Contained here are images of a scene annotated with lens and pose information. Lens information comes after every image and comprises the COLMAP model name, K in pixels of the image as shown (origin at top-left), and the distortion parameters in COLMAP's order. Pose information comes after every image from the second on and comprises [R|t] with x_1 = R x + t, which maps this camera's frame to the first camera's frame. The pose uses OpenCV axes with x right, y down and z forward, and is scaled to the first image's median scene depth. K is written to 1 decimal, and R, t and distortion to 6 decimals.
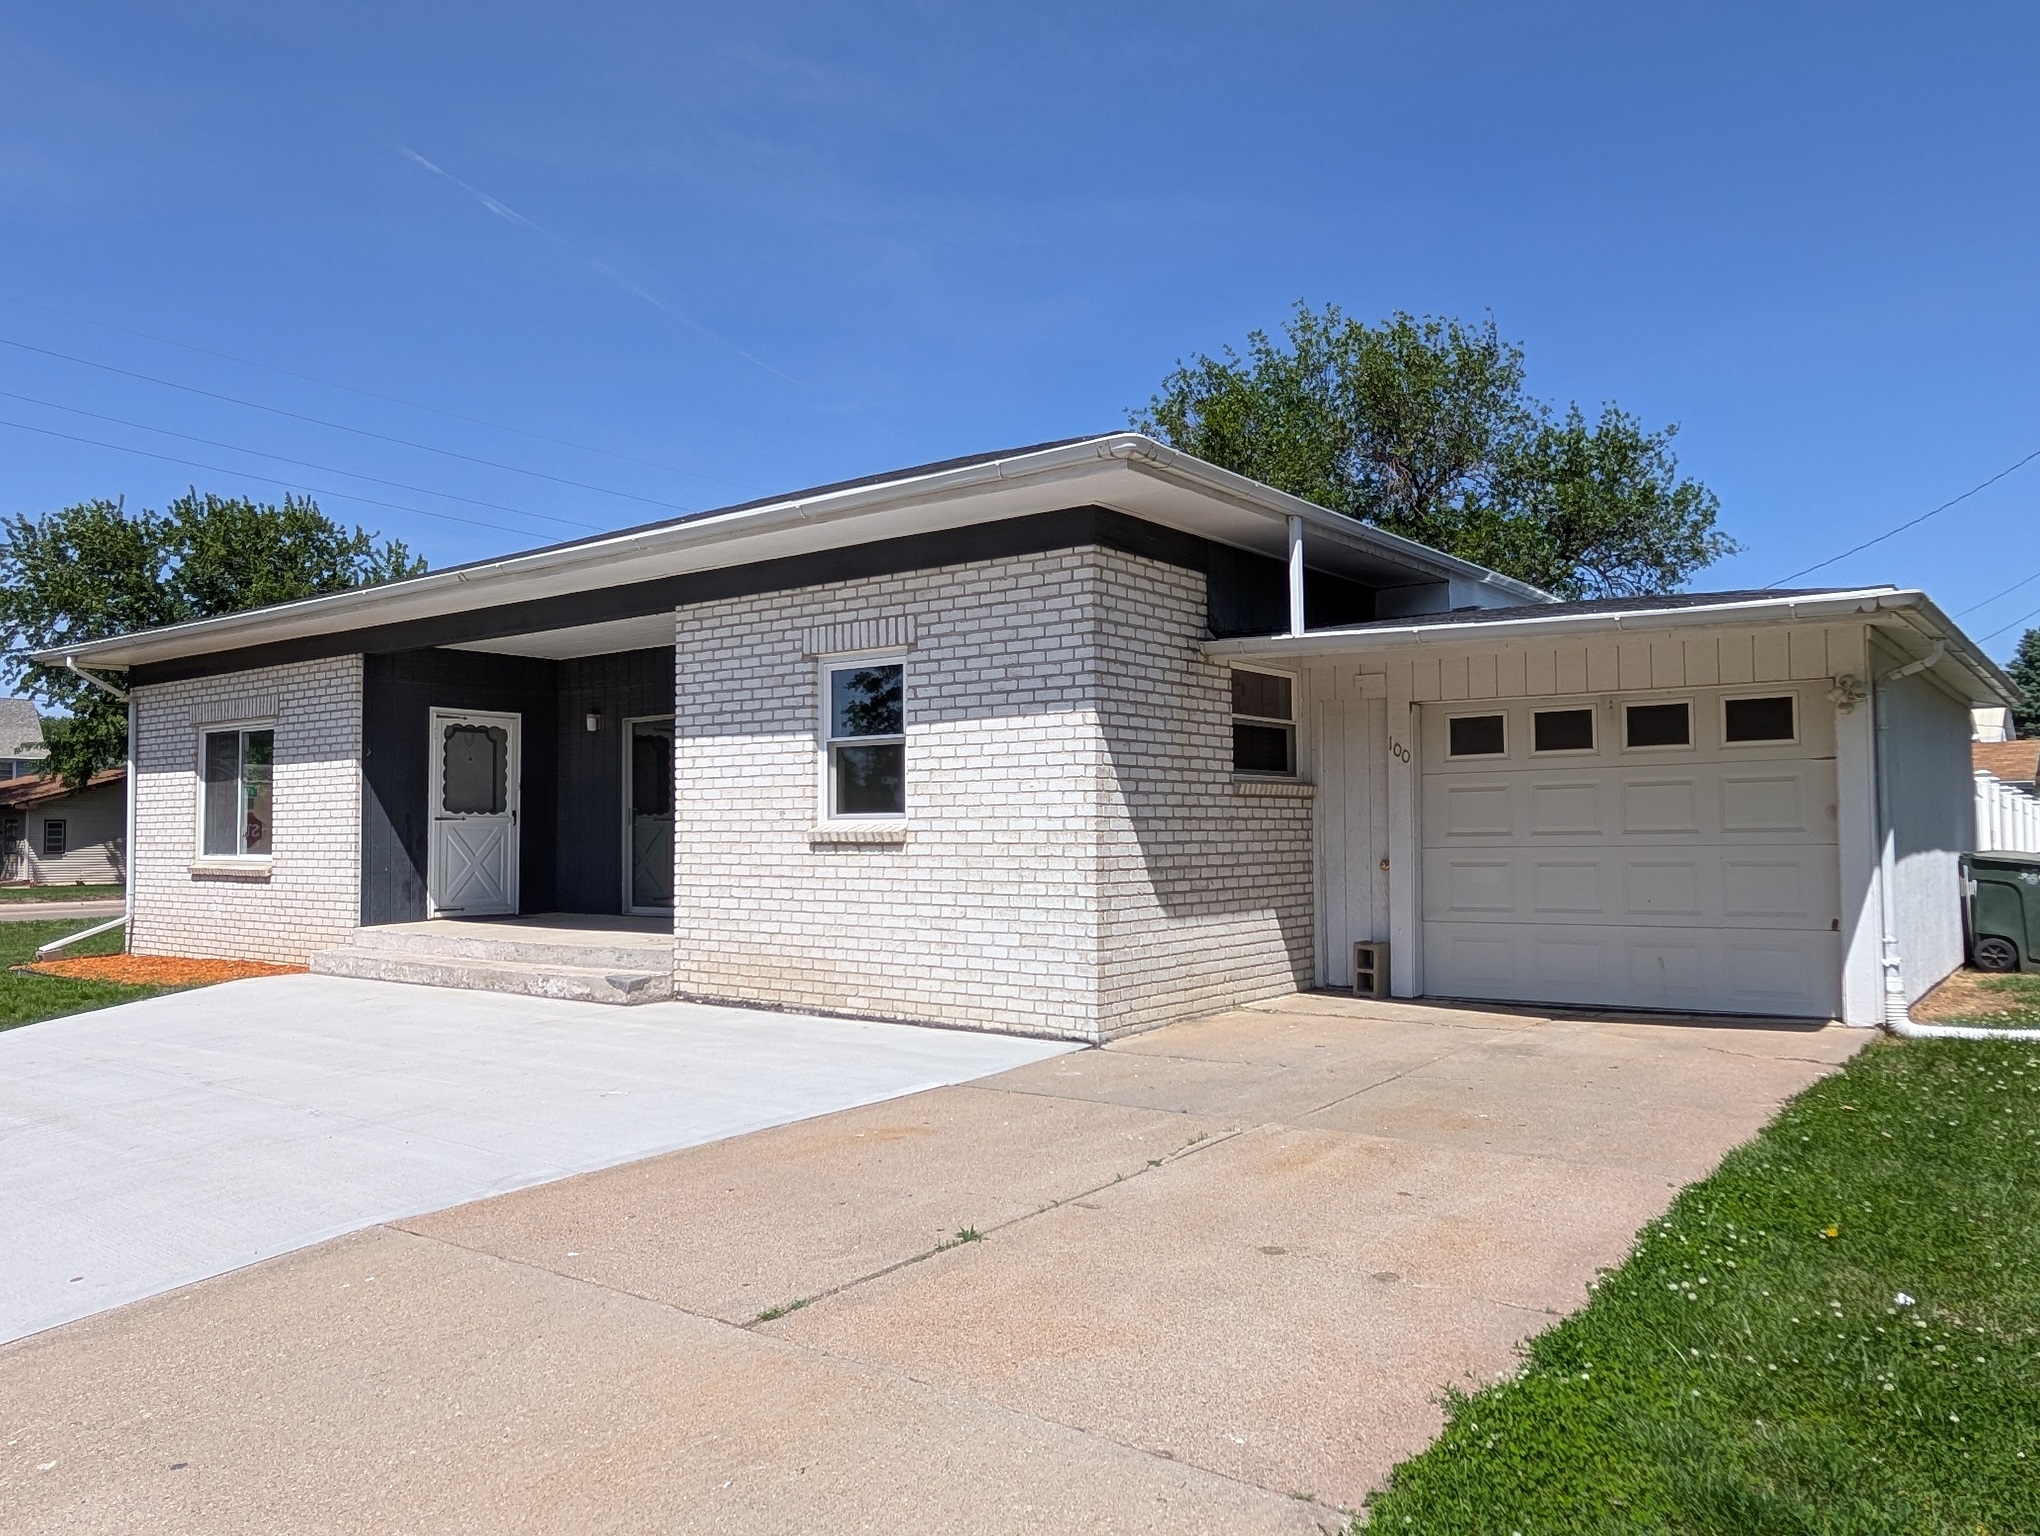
lens RADIAL K [[1461.1, 0, 1016.4], [0, 1461.1, 777.2], [0, 0, 1]] dist [0.003340, -0.002918]
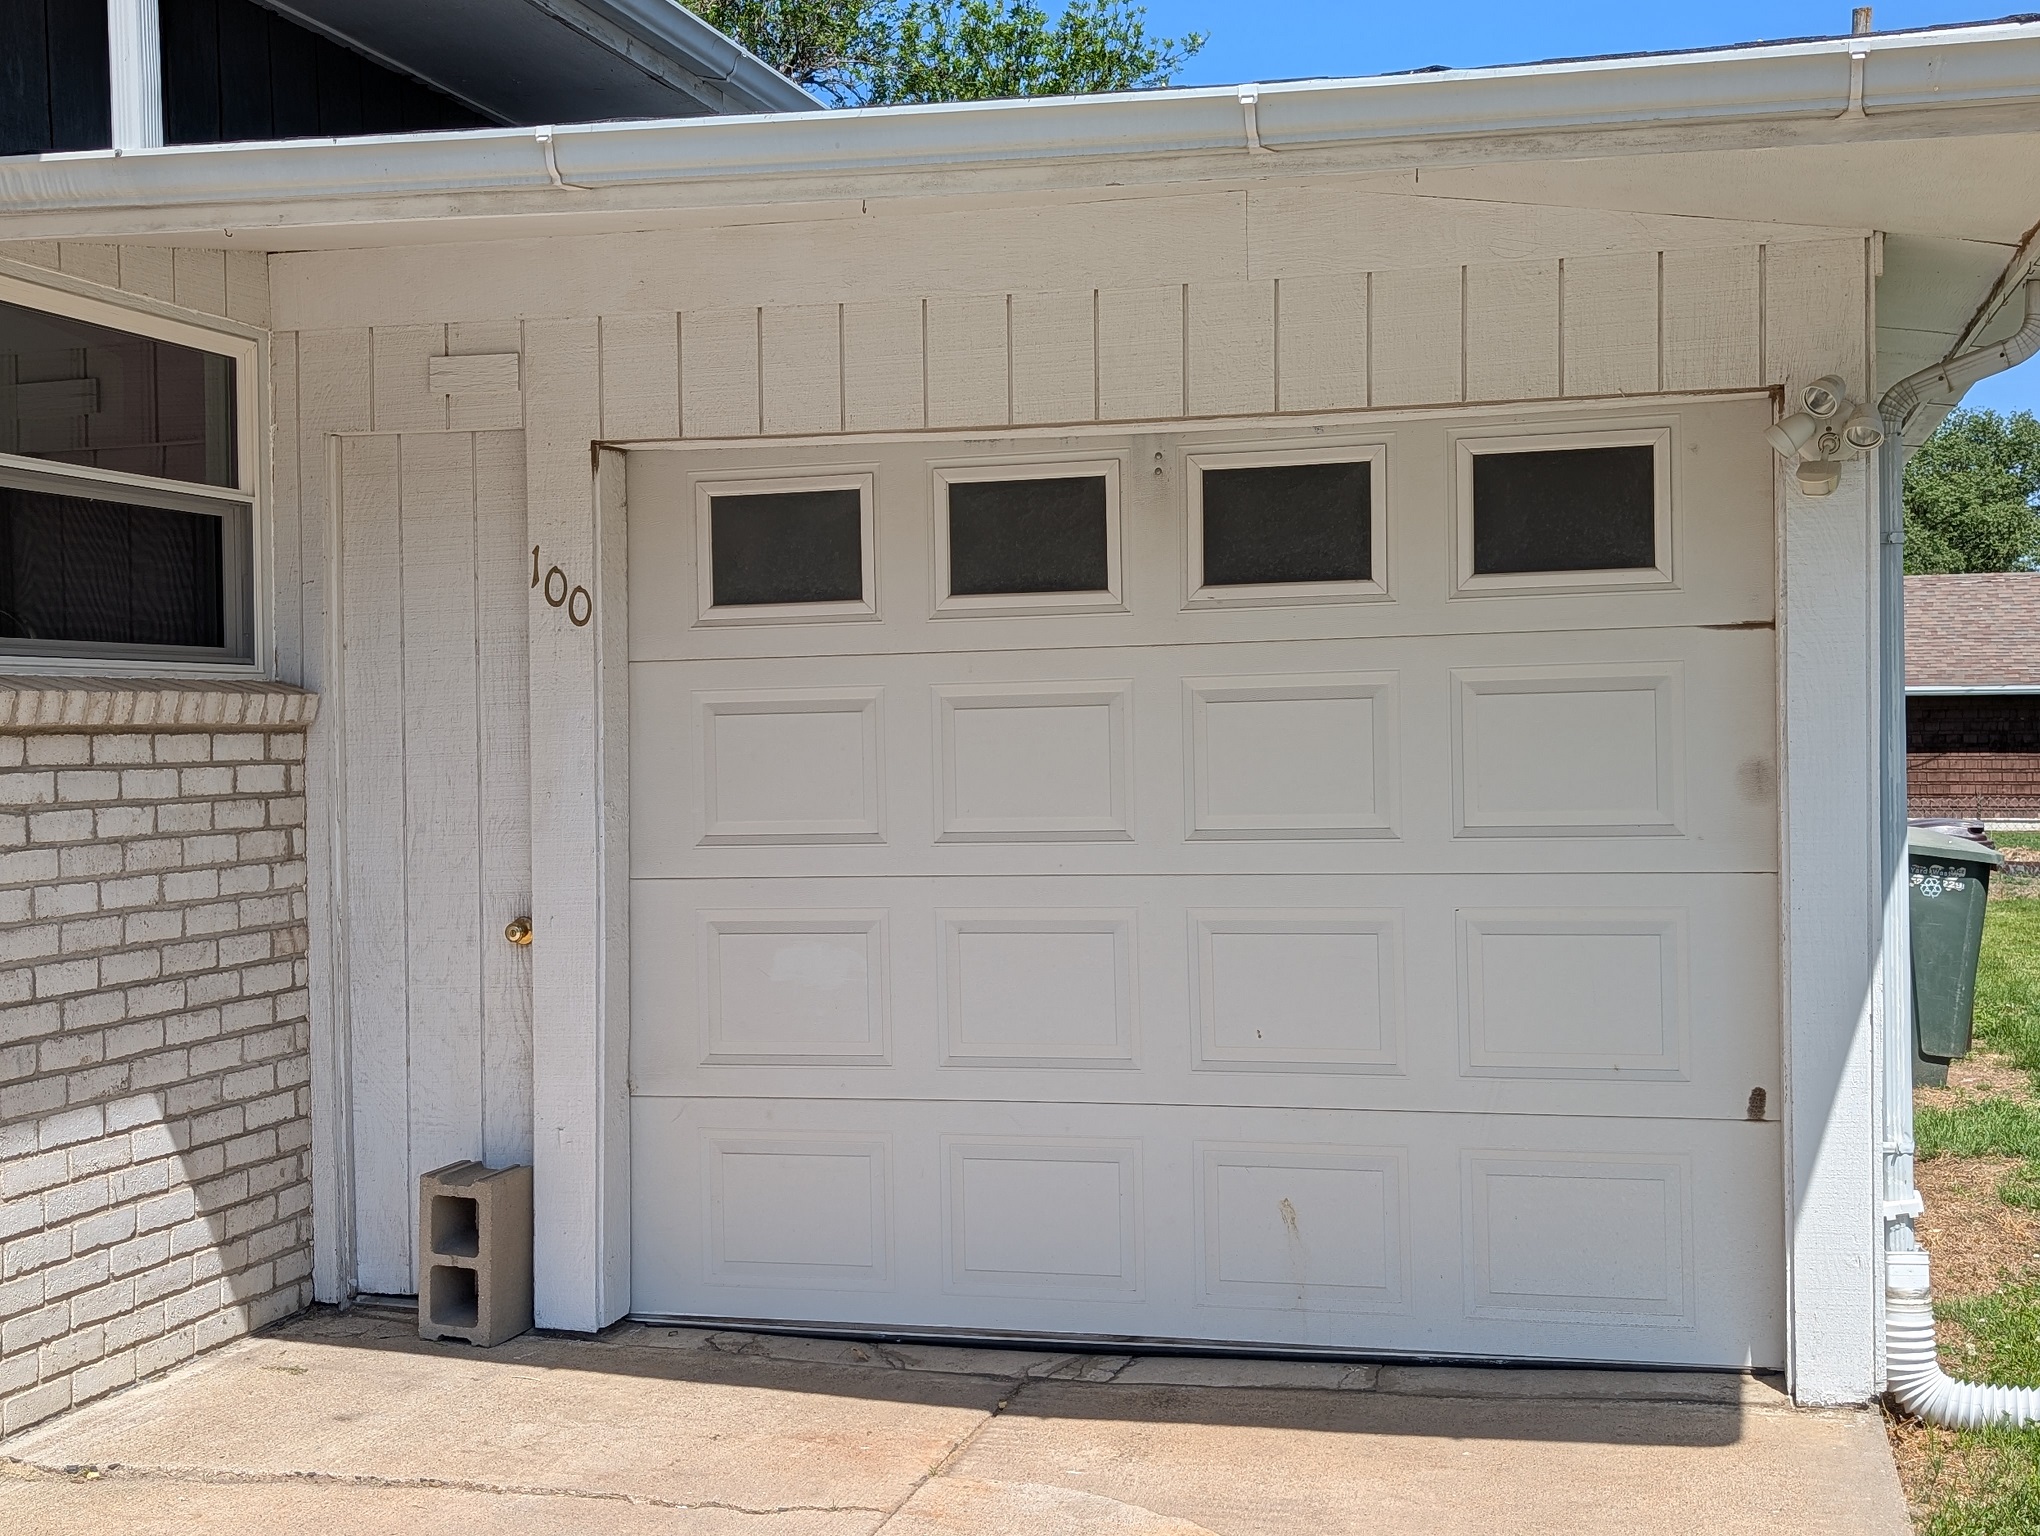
lens RADIAL K [[2471.7, 0, 1026.3], [0, 2471.7, 793.9], [0, 0, 1]] dist [0.260715, -0.964034]
pose [[0.929618, -0.014067, 0.368256, 0.156349], [-0.007255, 0.998379, 0.056451, -0.004762], [-0.368453, -0.055150, 0.928009, 0.449424]]
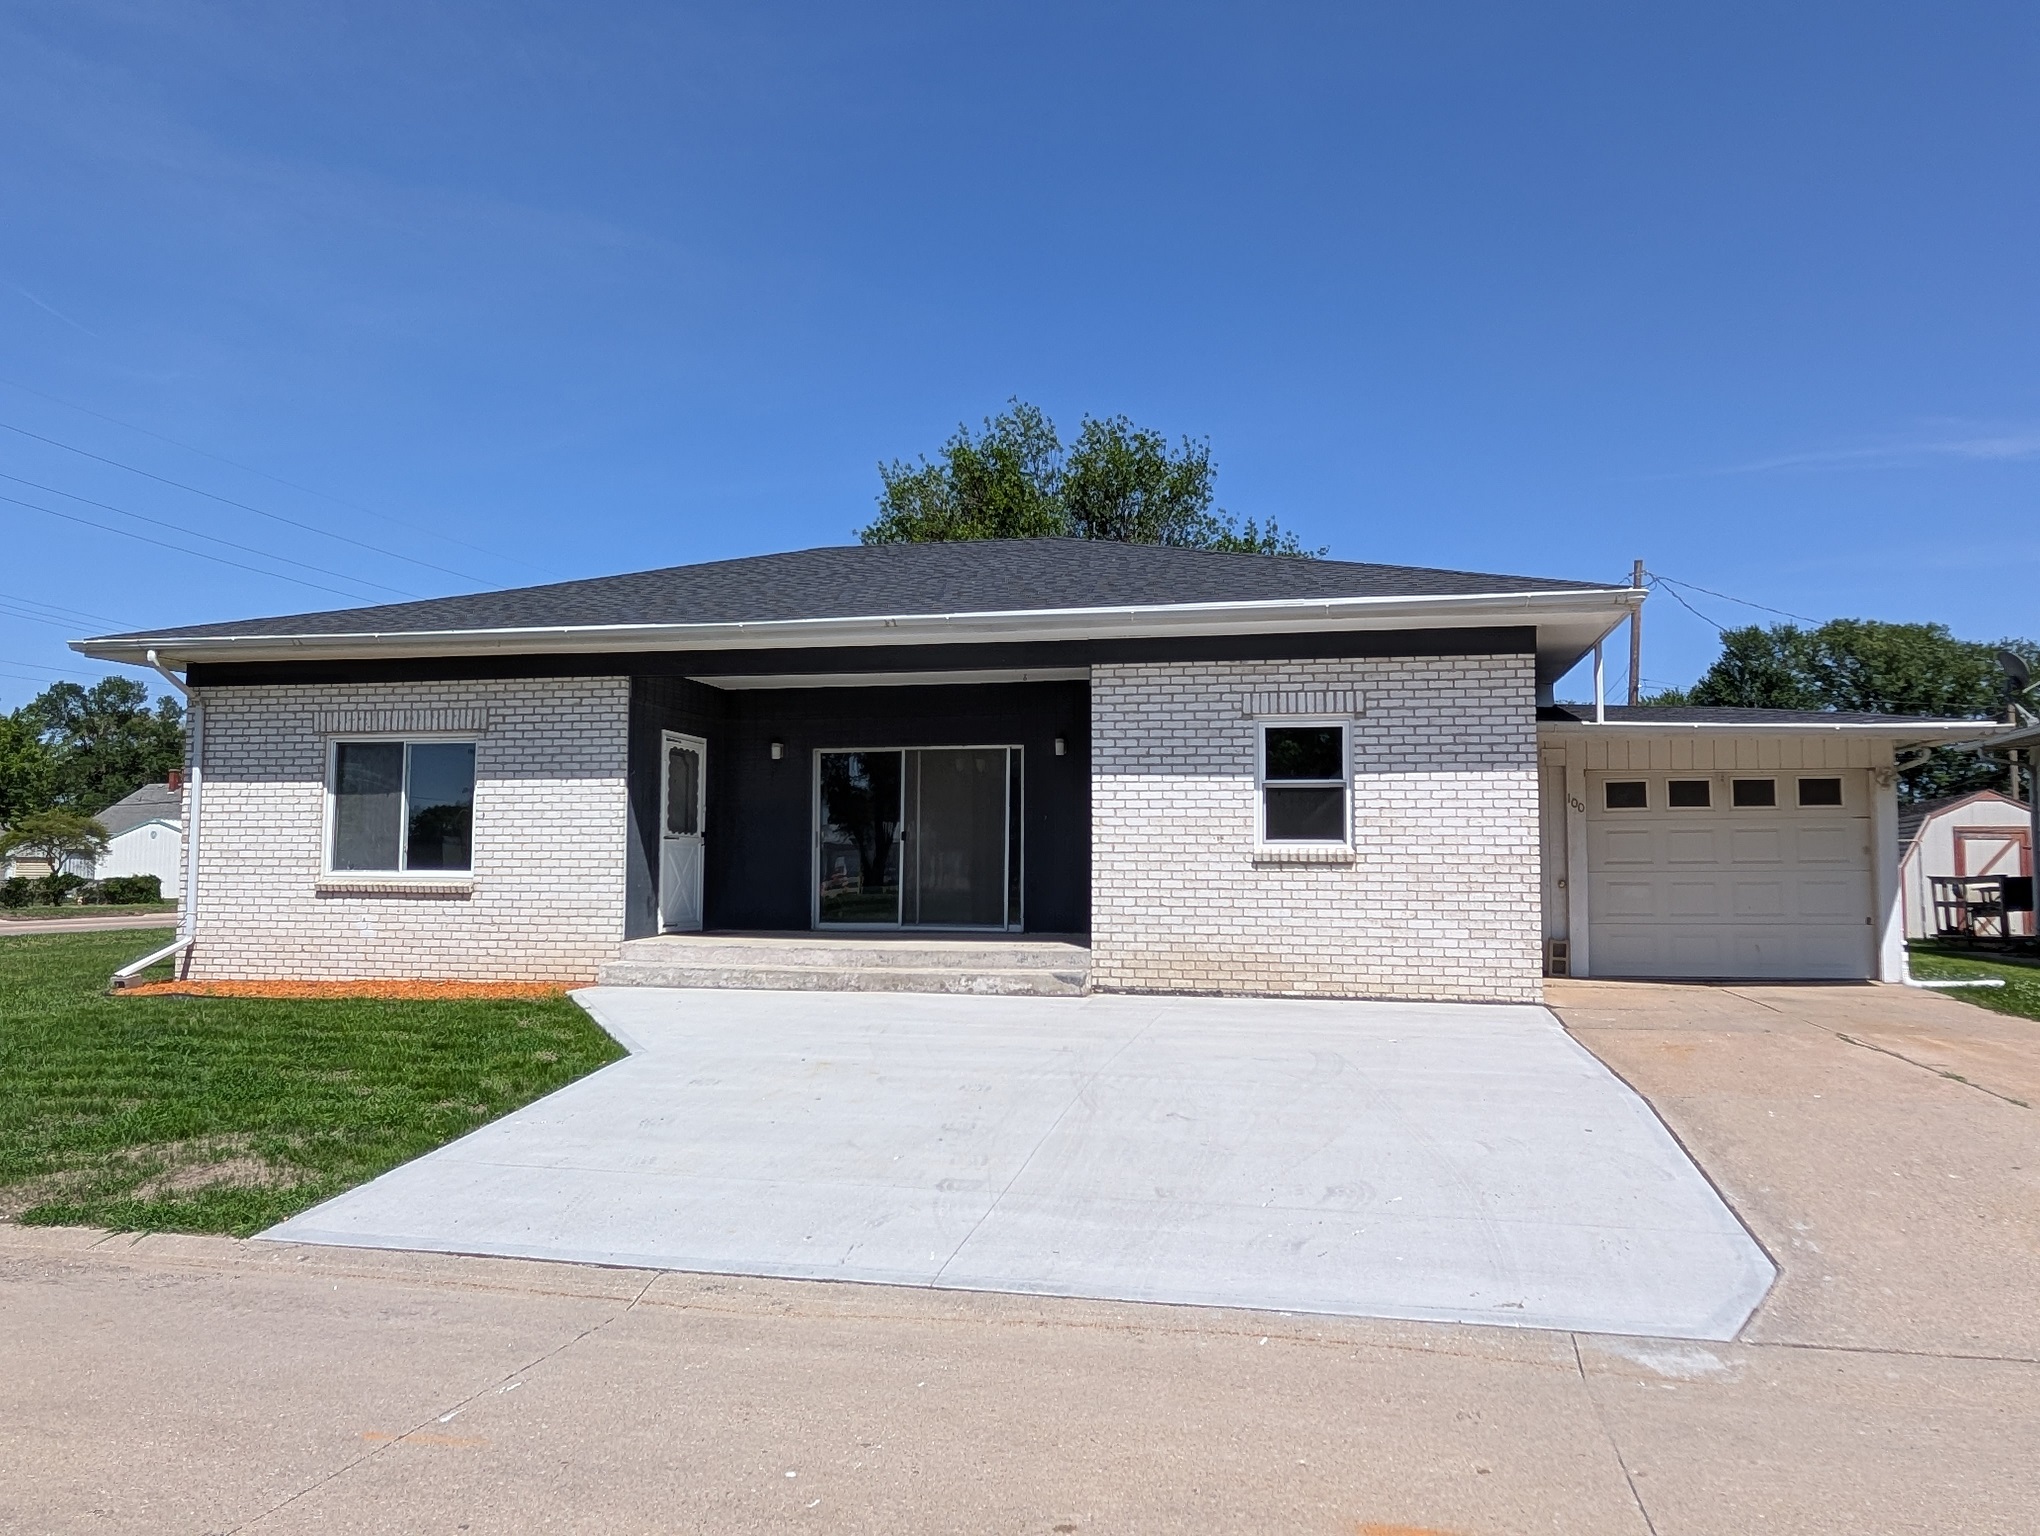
lens RADIAL K [[1461.1, 0, 1016.4], [0, 1461.1, 777.2], [0, 0, 1]] dist [0.003340, -0.002918]
pose [[0.910018, 0.037777, 0.412844, -0.847550], [-0.026947, 0.999124, -0.032025, 0.017128], [-0.413692, 0.018018, 0.910239, -0.072329]]
